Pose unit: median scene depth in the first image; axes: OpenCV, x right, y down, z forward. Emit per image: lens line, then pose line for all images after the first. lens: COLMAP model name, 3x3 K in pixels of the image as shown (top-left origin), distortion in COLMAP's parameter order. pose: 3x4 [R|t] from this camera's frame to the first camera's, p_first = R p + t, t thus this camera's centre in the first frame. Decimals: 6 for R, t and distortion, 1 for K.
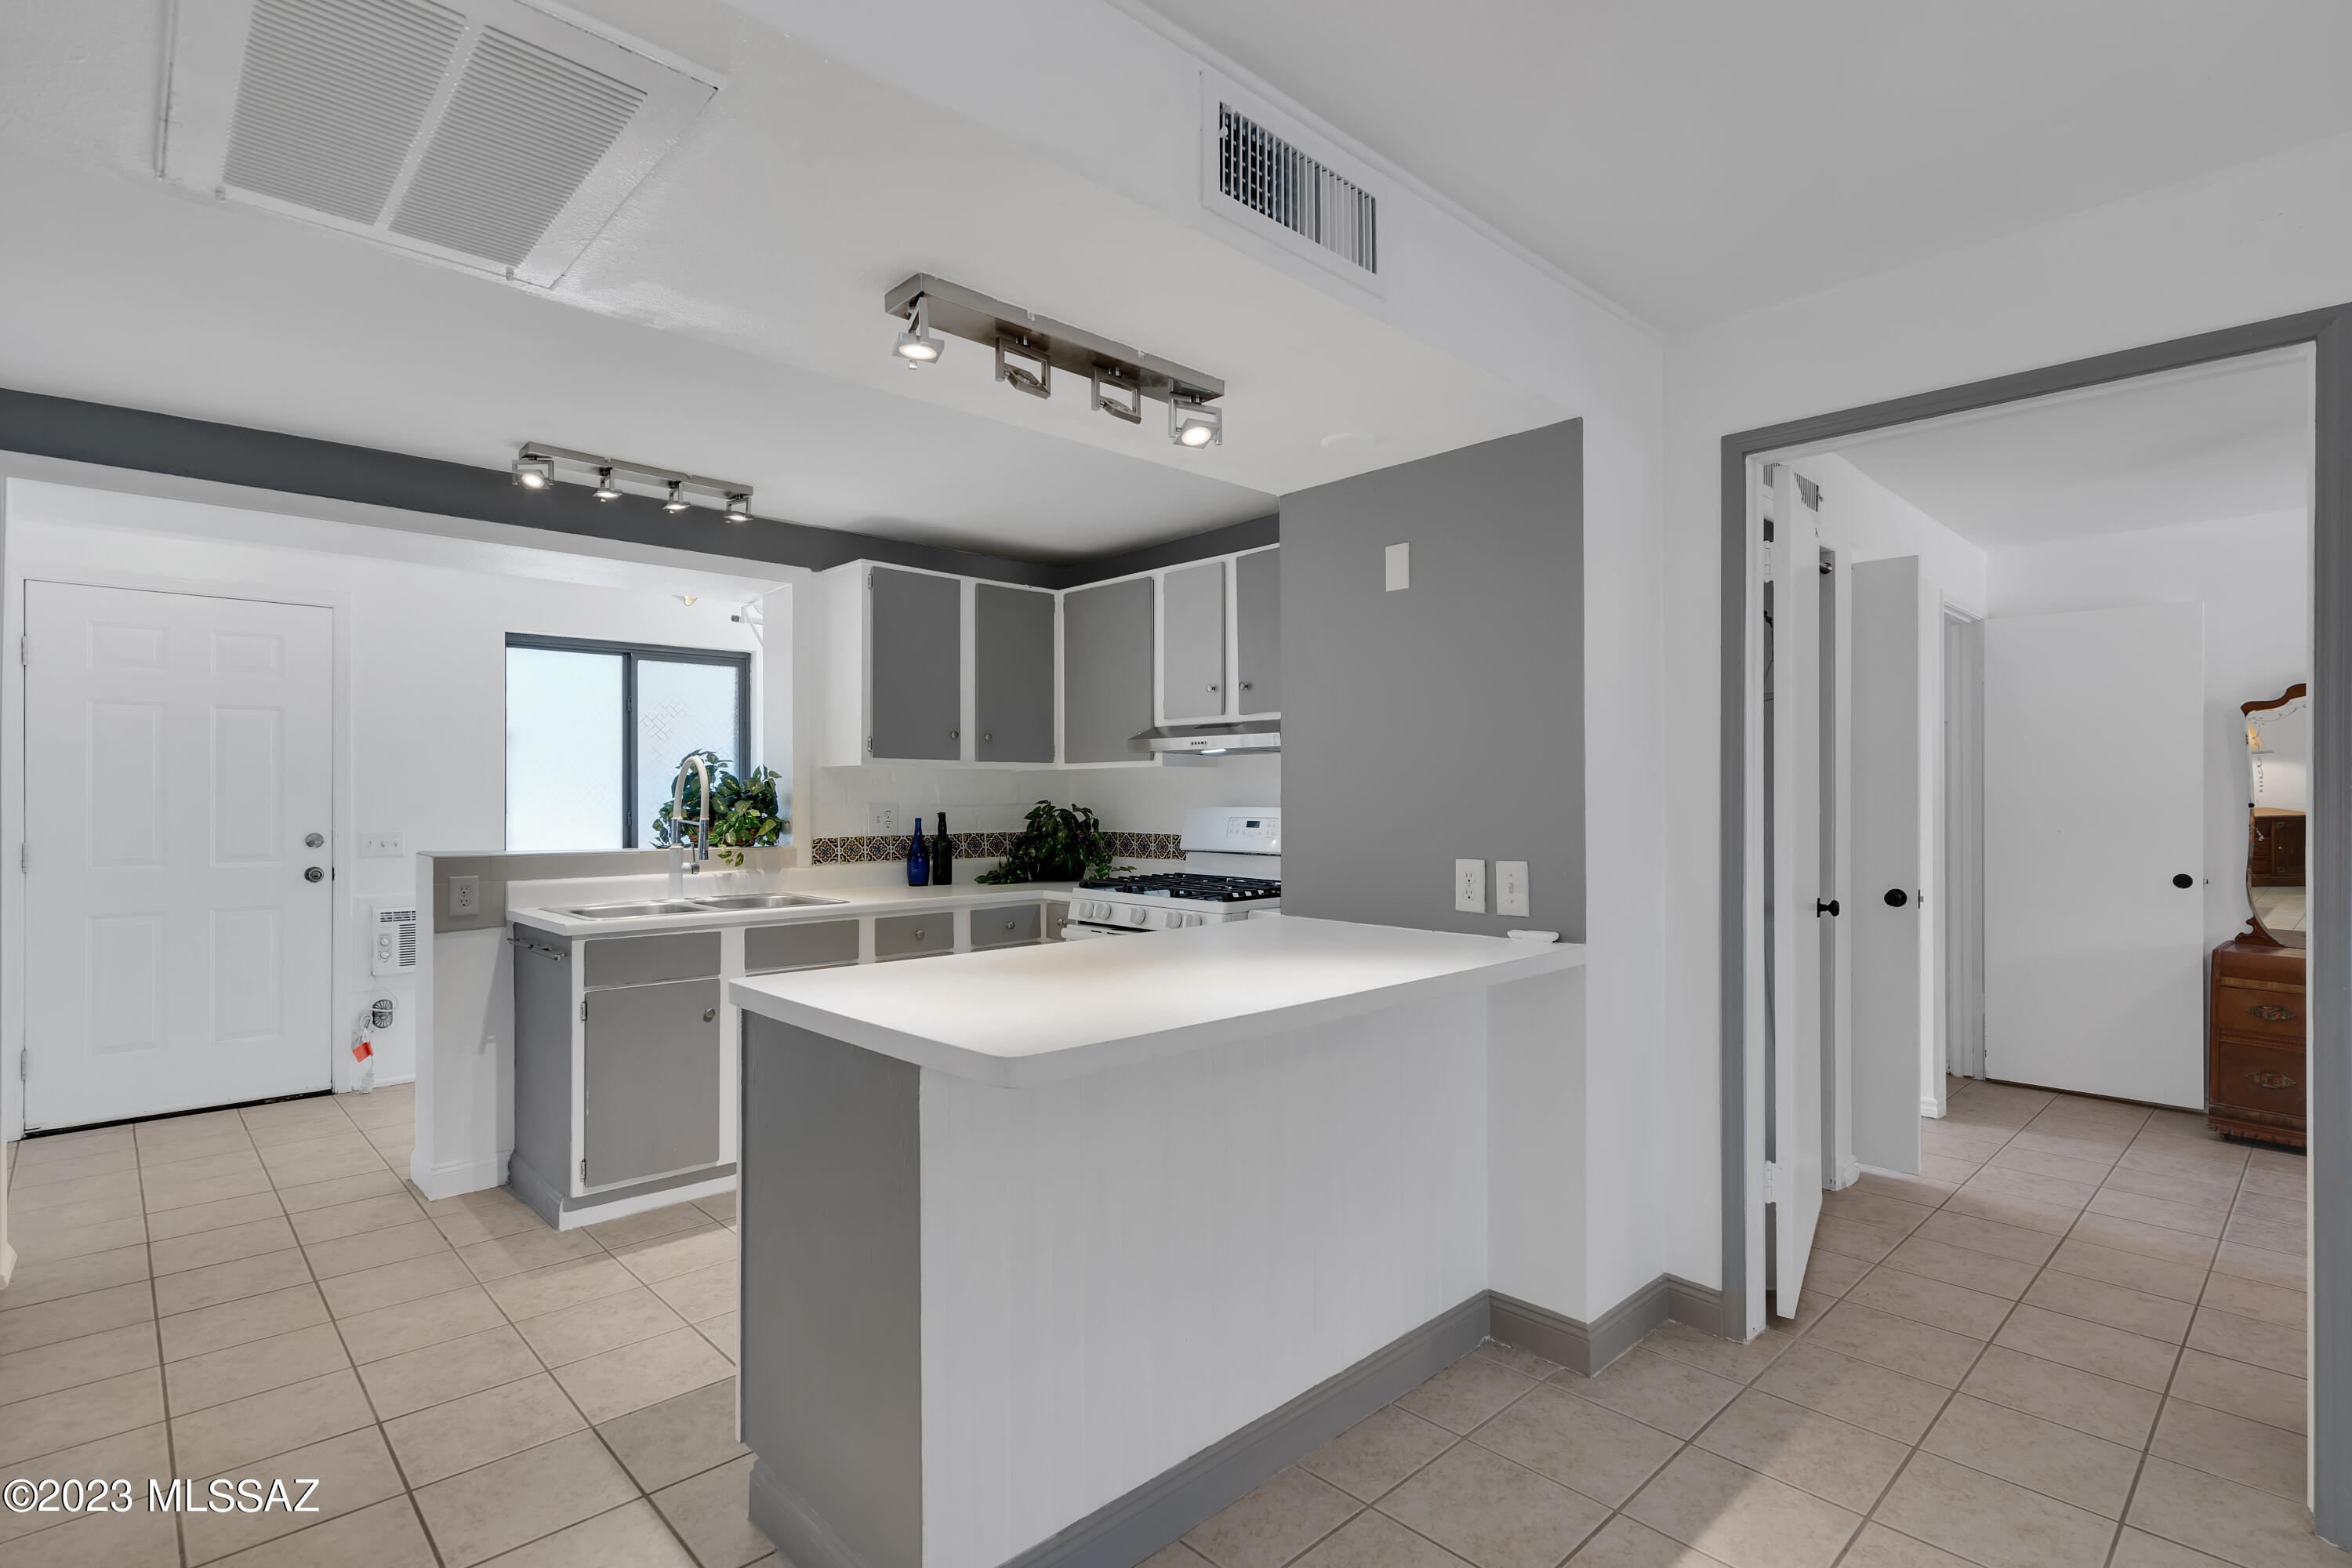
lens RADIAL K [[1117.1, 0, 1148.4], [0, 1117.1, 789.1], [0, 0, 1]] dist [0.002186, -0.000432]
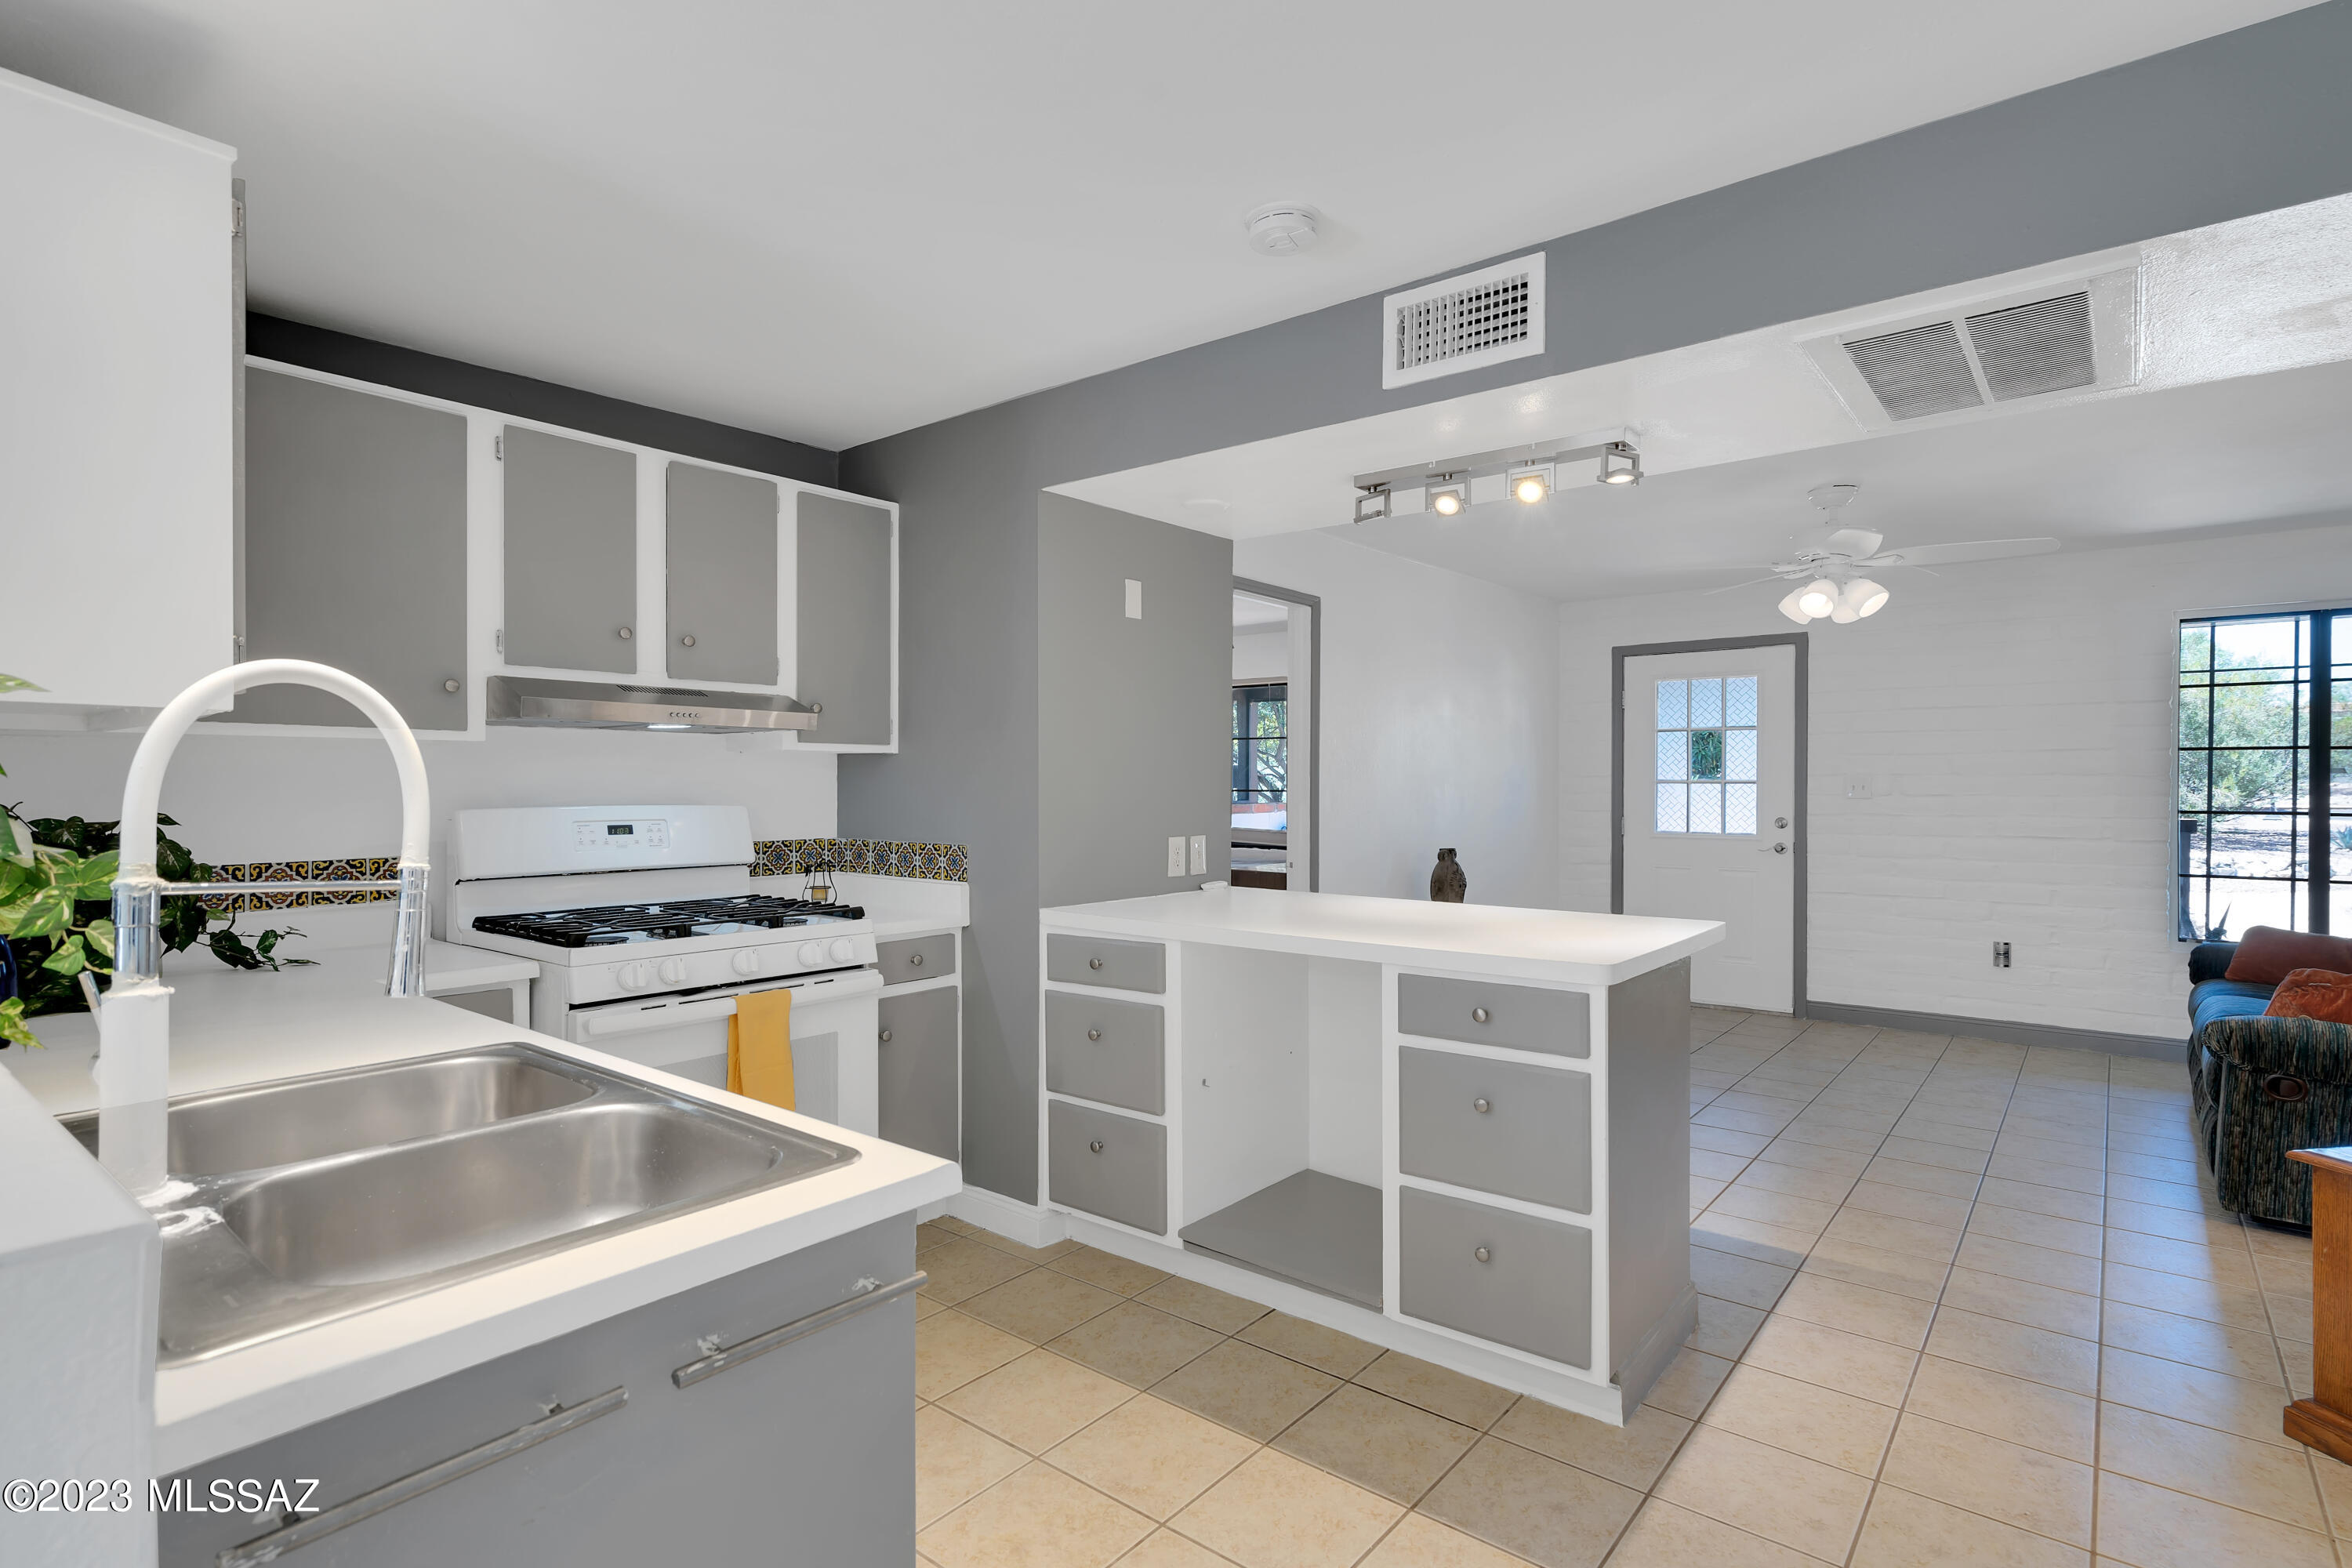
lens RADIAL K [[1150.2, 0, 1256.9], [0, 1150.2, 787.1], [0, 0, 1]] dist [0.001728, 0.000193]
pose [[-0.169233, -0.002427, 0.985573, -0.682651], [-0.007113, 0.999974, 0.001241, 0.000870], [-0.985550, -0.006800, -0.169246, 0.720737]]
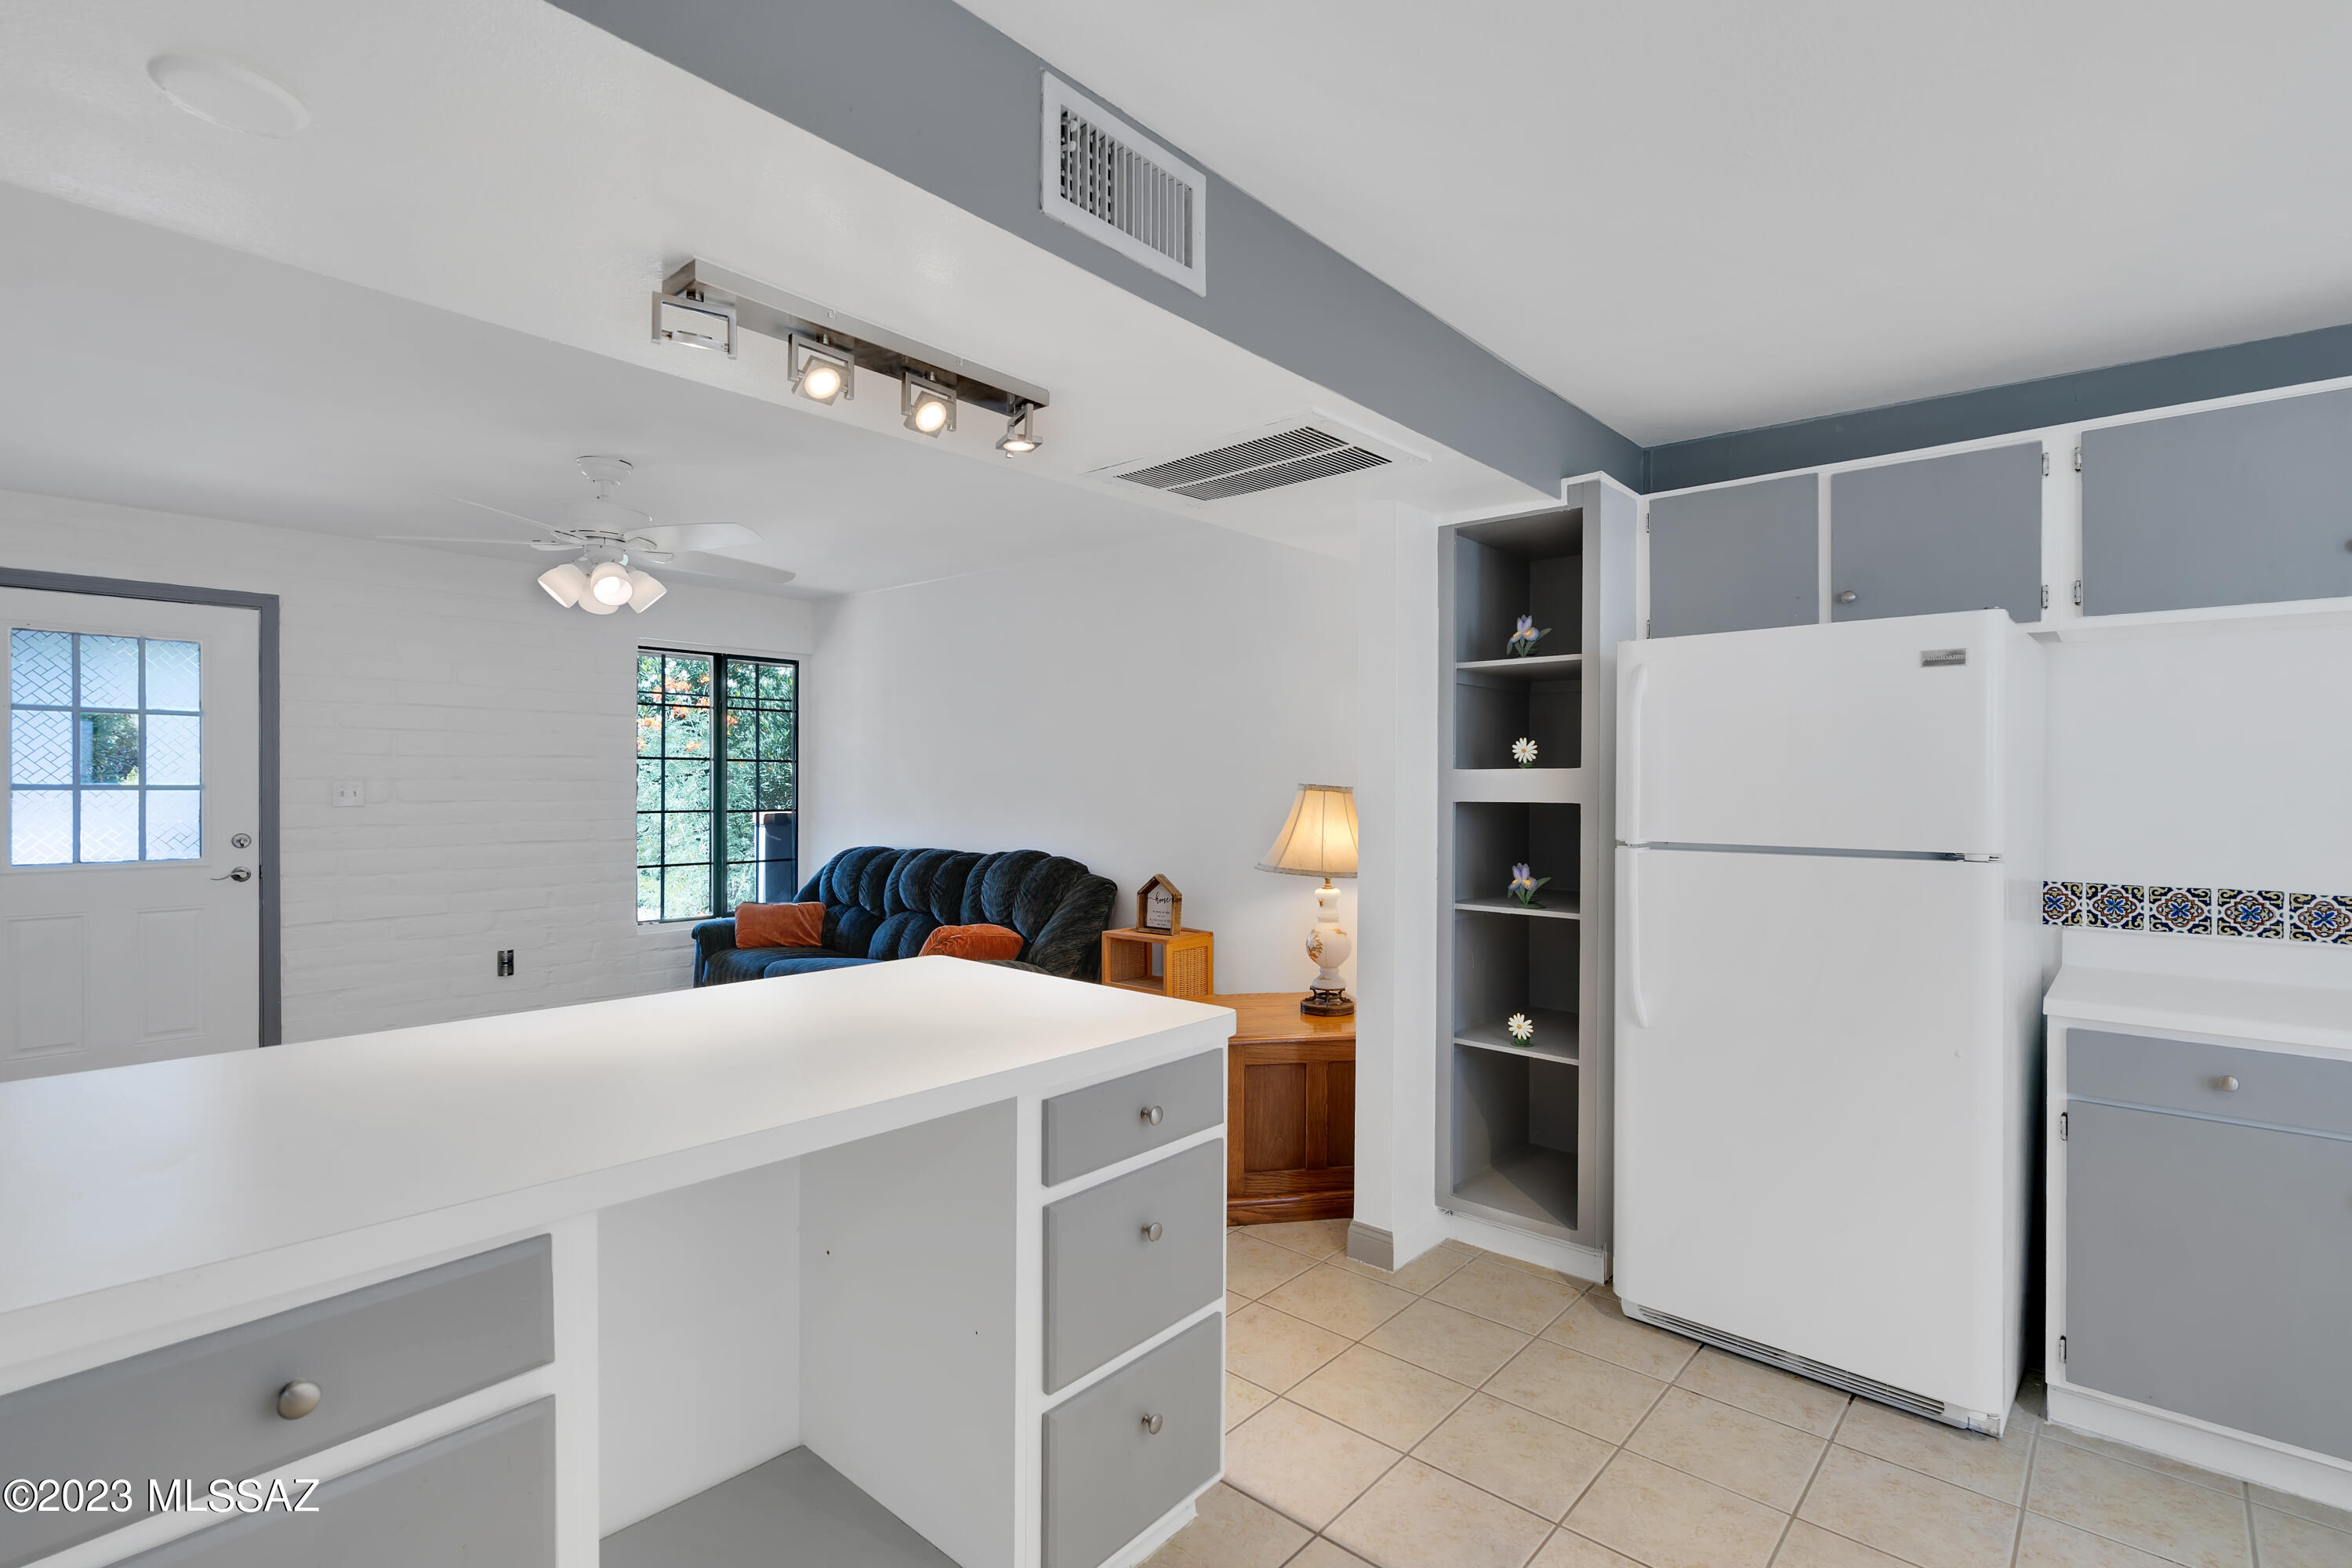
lens RADIAL K [[1089.0, 0, 1105.5], [0, 1089.0, 784.9], [0, 0, 1]] dist [-0.001600, 0.000241]
pose [[-0.998139, -0.002965, -0.060906, -0.102060], [-0.002764, 0.999991, -0.003370, -0.010284], [0.060916, -0.003195, -0.998138, 0.924786]]
